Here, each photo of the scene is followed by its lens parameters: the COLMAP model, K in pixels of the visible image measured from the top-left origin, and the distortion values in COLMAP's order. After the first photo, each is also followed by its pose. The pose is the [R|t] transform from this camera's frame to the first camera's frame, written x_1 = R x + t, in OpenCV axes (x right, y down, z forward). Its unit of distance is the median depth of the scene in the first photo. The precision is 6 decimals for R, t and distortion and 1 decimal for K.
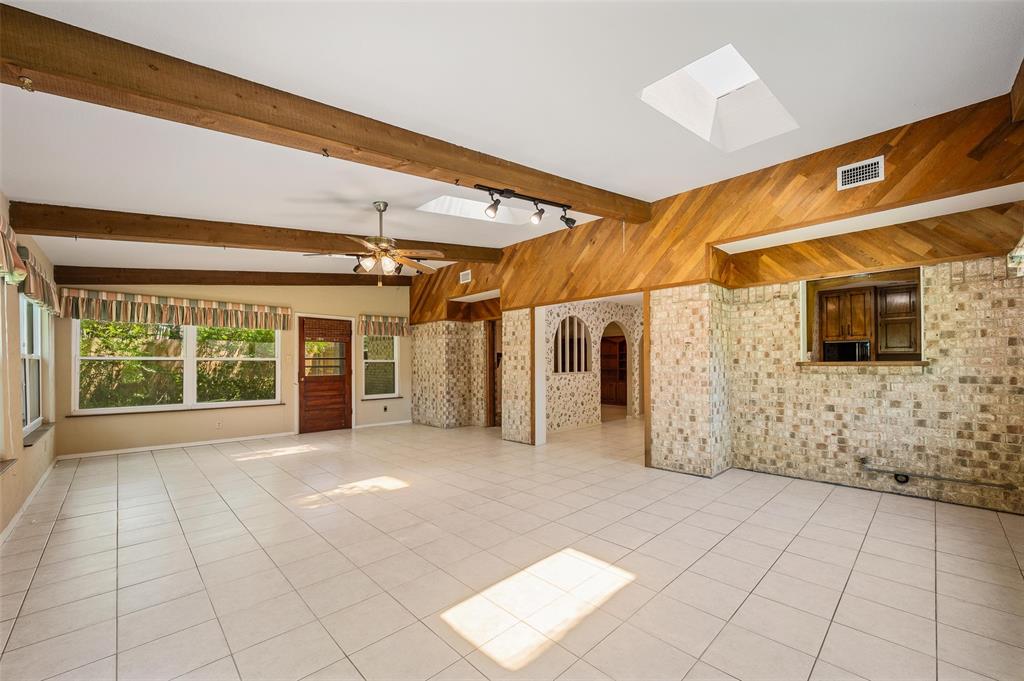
lens RADIAL K [[406.9, 0, 521.0], [0, 406.9, 358.8], [0, 0, 1]] dist [-0.000989, 0.000353]
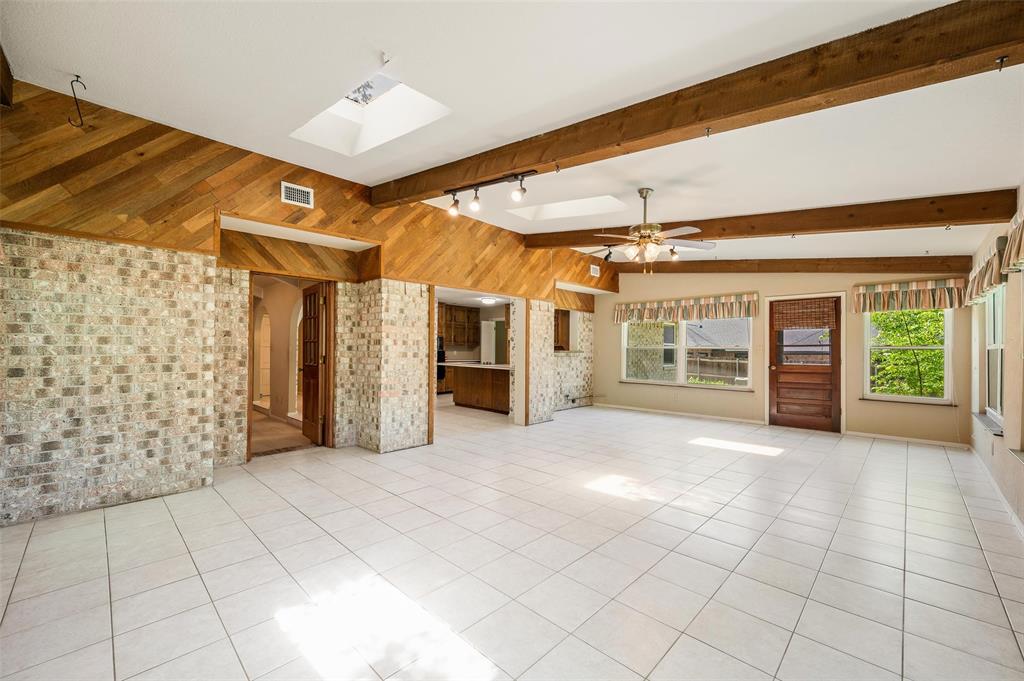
lens RADIAL K [[406.9, 0, 514.2], [0, 406.9, 346.2], [0, 0, 1]] dist [-0.000989, 0.000353]
pose [[-0.017312, 0.014970, 0.999738, -0.810247], [-0.018240, 0.999717, -0.015286, 0.013624], [-0.999684, -0.018500, -0.017034, 0.808430]]
